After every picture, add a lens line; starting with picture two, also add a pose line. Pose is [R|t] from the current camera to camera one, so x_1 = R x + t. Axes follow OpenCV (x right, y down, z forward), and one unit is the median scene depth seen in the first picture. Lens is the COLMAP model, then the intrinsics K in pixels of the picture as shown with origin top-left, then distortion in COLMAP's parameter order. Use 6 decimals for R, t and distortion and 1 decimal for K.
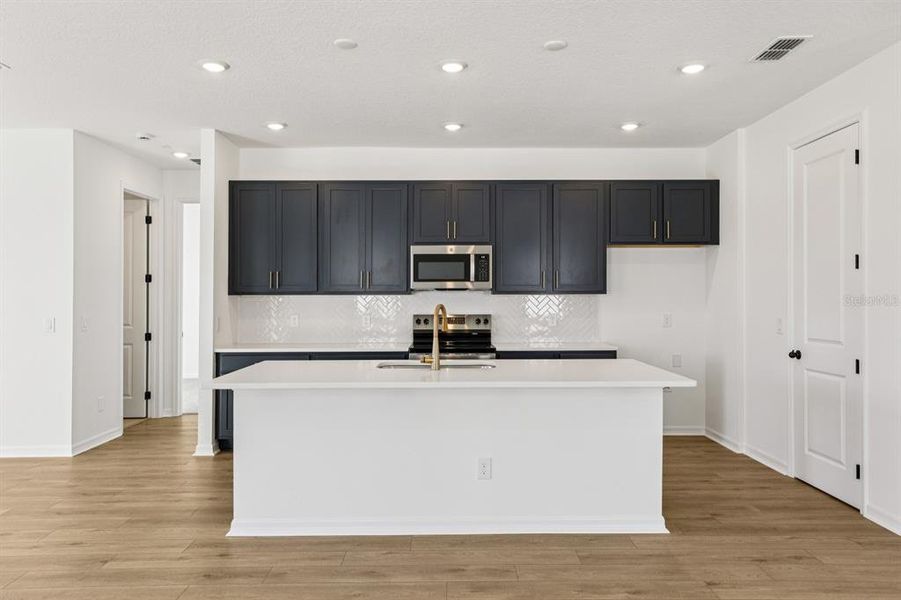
lens RADIAL K [[606.6, 0, 454.7], [0, 606.6, 295.4], [0, 0, 1]] dist [0.019537, -0.008840]
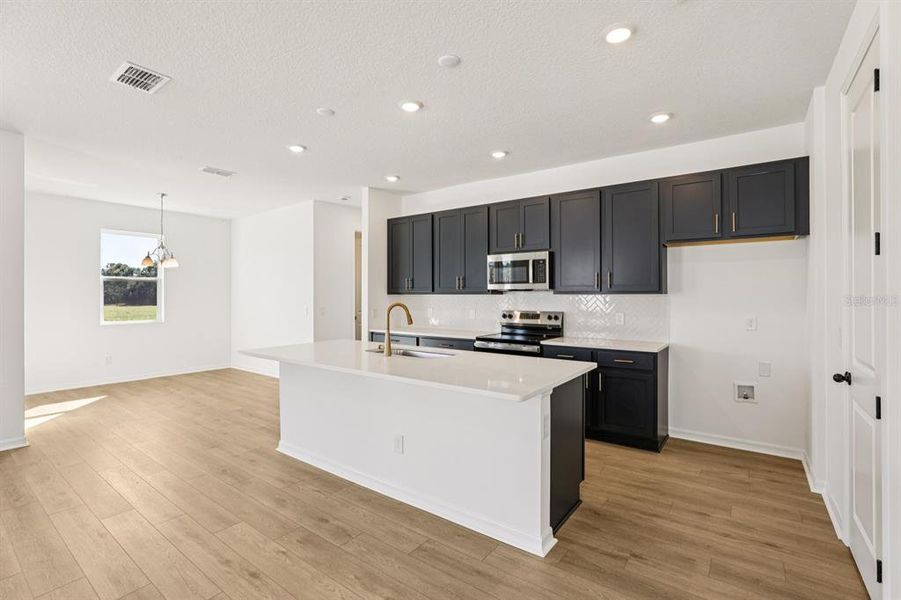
lens RADIAL K [[413.7, 0, 451.0], [0, 413.7, 294.7], [0, 0, 1]] dist [-0.026337, 0.005017]
pose [[0.799976, 0.001791, -0.600029, 0.382836], [-0.001683, 0.999998, 0.000742, -0.001033], [0.600029, 0.000417, 0.799978, 0.271033]]
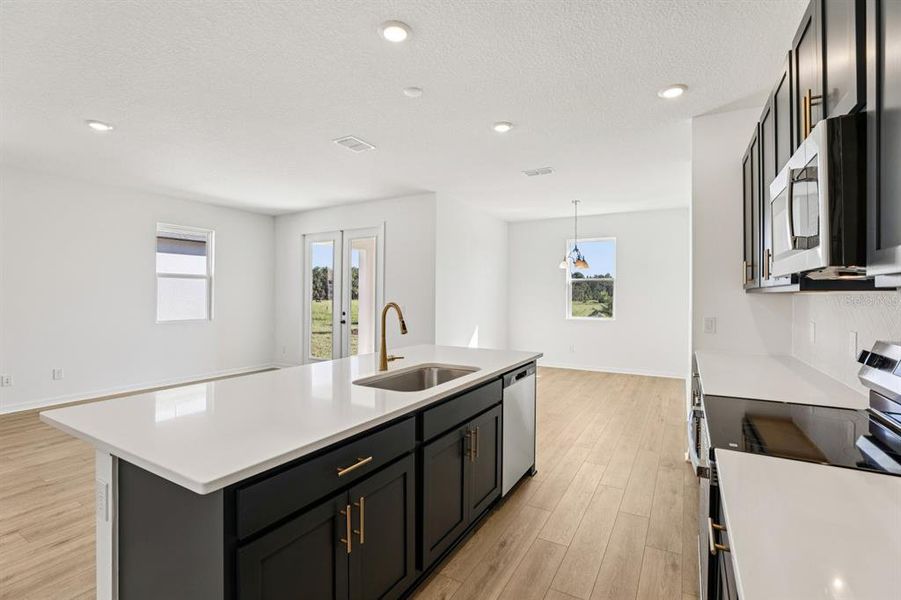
lens RADIAL K [[413.7, 0, 466.1], [0, 413.7, 288.7], [0, 0, 1]] dist [-0.026337, 0.005017]
pose [[-0.487065, -0.012213, -0.873280, 0.312729], [0.002407, 0.999880, -0.015326, 0.003245], [0.873363, -0.009566, -0.486977, 0.955268]]
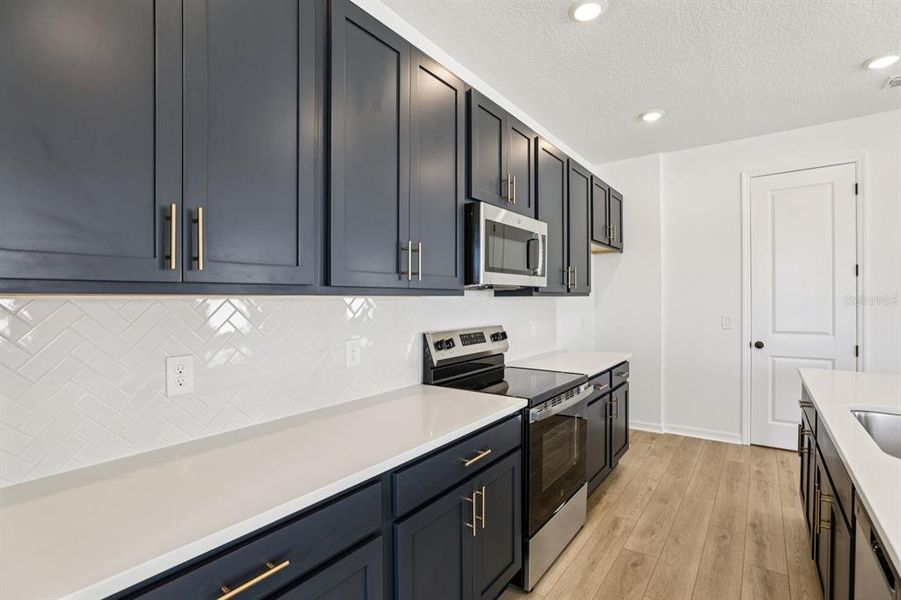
lens RADIAL K [[413.7, 0, 453.7], [0, 413.7, 307.3], [0, 0, 1]] dist [-0.026337, 0.005017]
pose [[0.602262, -0.017137, 0.798114, -0.375218], [0.005939, 0.999838, 0.016987, 0.002423], [-0.798276, -0.005491, 0.602266, 0.808378]]
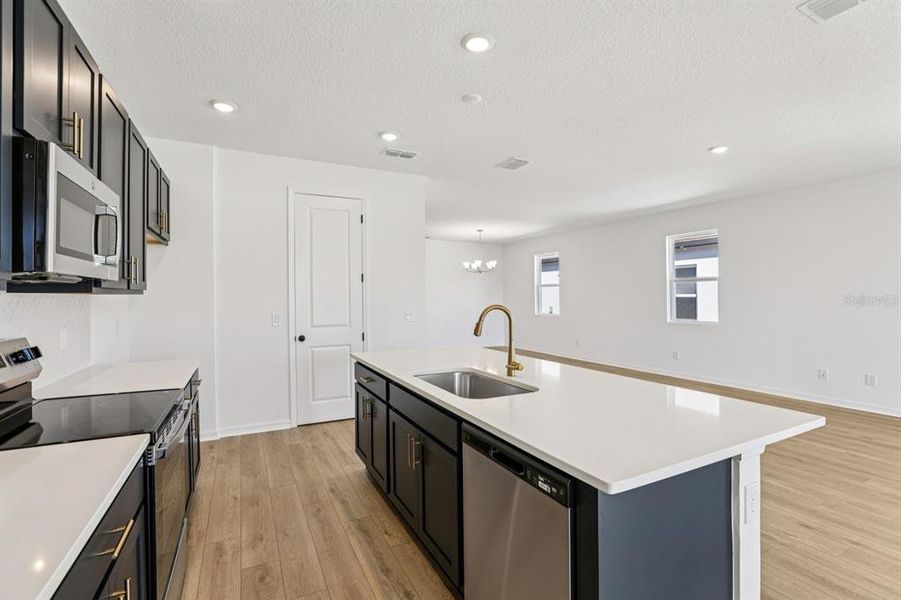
lens RADIAL K [[413.7, 0, 448.1], [0, 413.7, 298.9], [0, 0, 1]] dist [-0.026337, 0.005017]
pose [[-0.440271, -0.000587, 0.897865, -0.369083], [0.001148, 0.999999, 0.001216, 0.002707], [-0.897864, 0.001566, -0.440270, 0.908039]]
